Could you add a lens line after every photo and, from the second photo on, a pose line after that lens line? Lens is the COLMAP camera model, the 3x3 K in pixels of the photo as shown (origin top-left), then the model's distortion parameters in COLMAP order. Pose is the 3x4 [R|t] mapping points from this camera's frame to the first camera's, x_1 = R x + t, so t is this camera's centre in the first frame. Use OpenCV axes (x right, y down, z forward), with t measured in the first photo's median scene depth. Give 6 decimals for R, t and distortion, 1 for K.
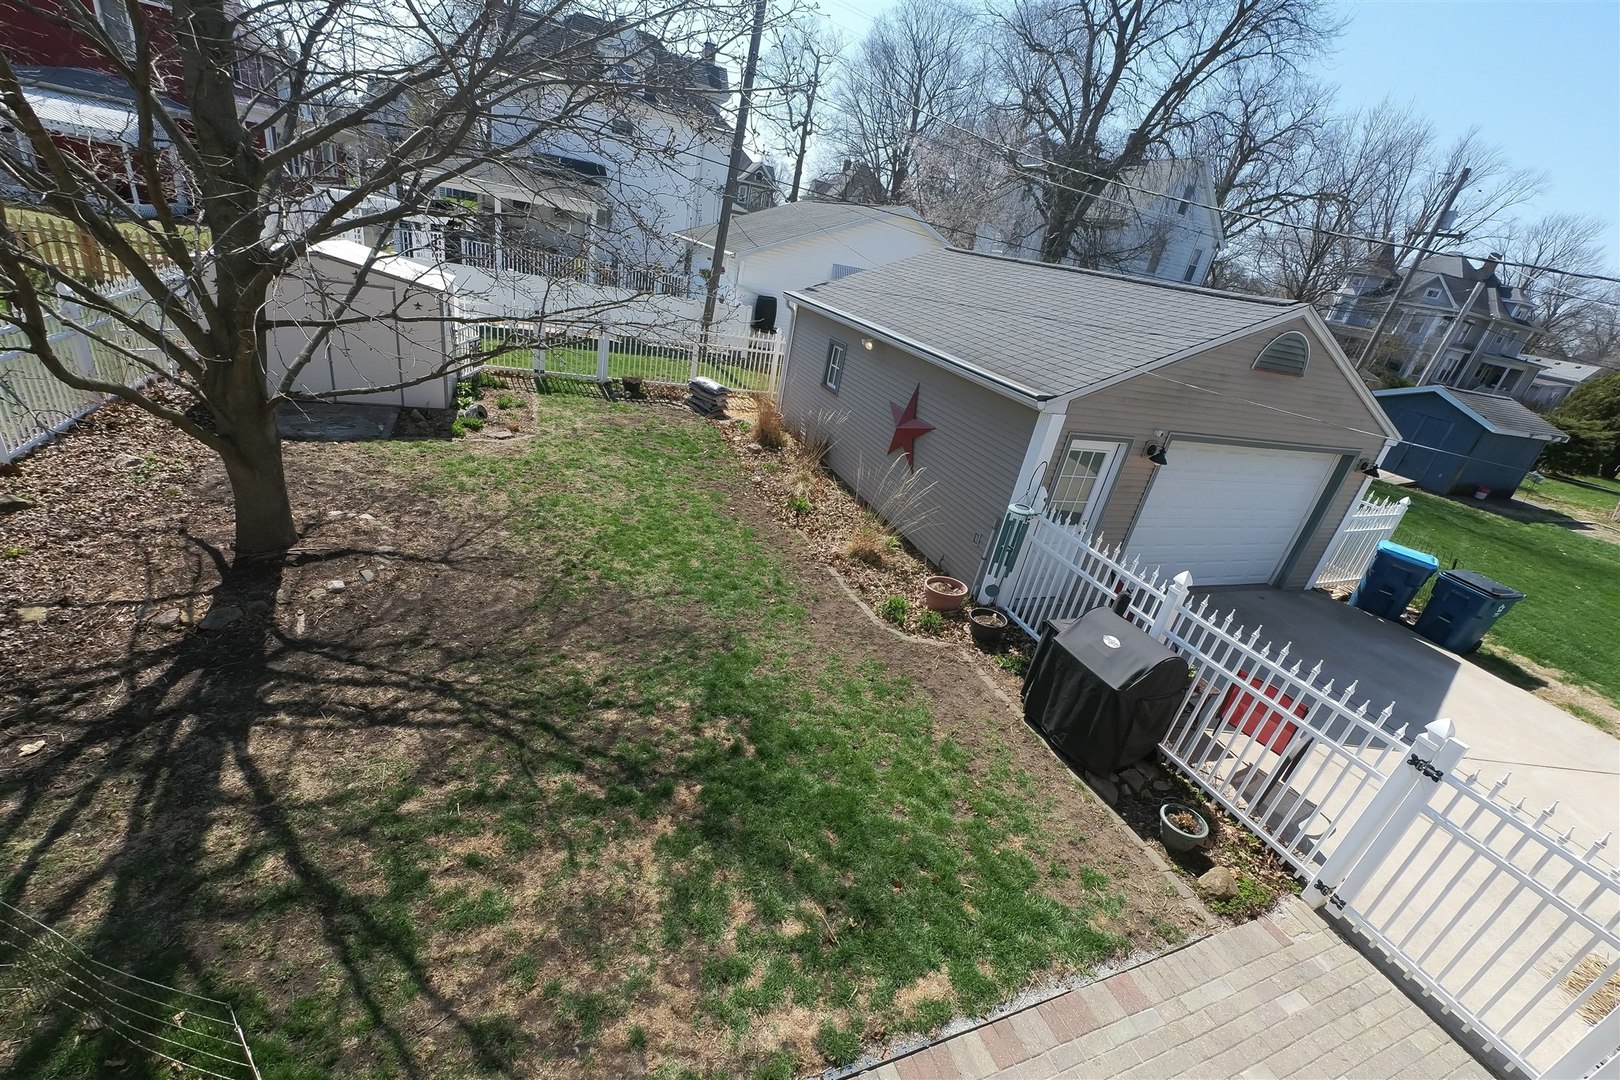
lens RADIAL K [[661.8, 0, 810.0], [0, 661.8, 540.0], [0, 0, 1]] dist [-0.000829, -0.000130]
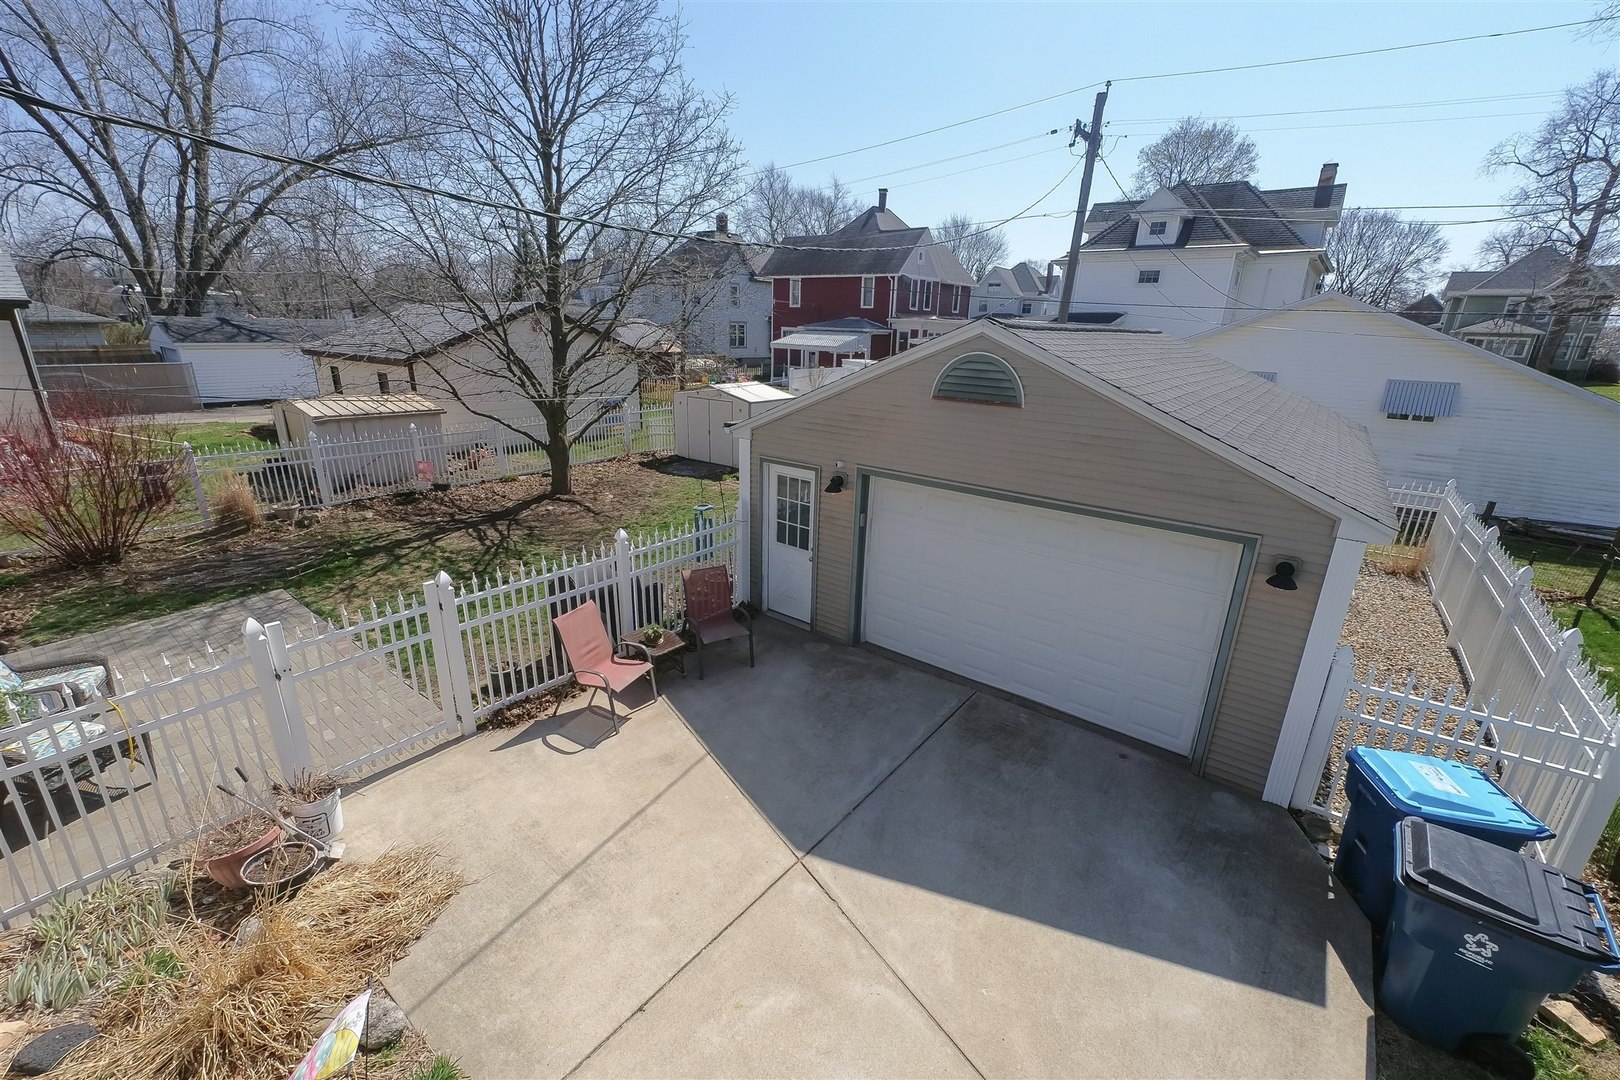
lens RADIAL K [[661.8, 0, 810.0], [0, 661.8, 540.0], [0, 0, 1]] dist [-0.000829, -0.000130]
pose [[0.490537, 0.105820, -0.864972, 1.959706], [-0.303360, 0.951249, -0.055665, 0.028403], [0.816913, 0.289704, 0.498724, 0.682997]]
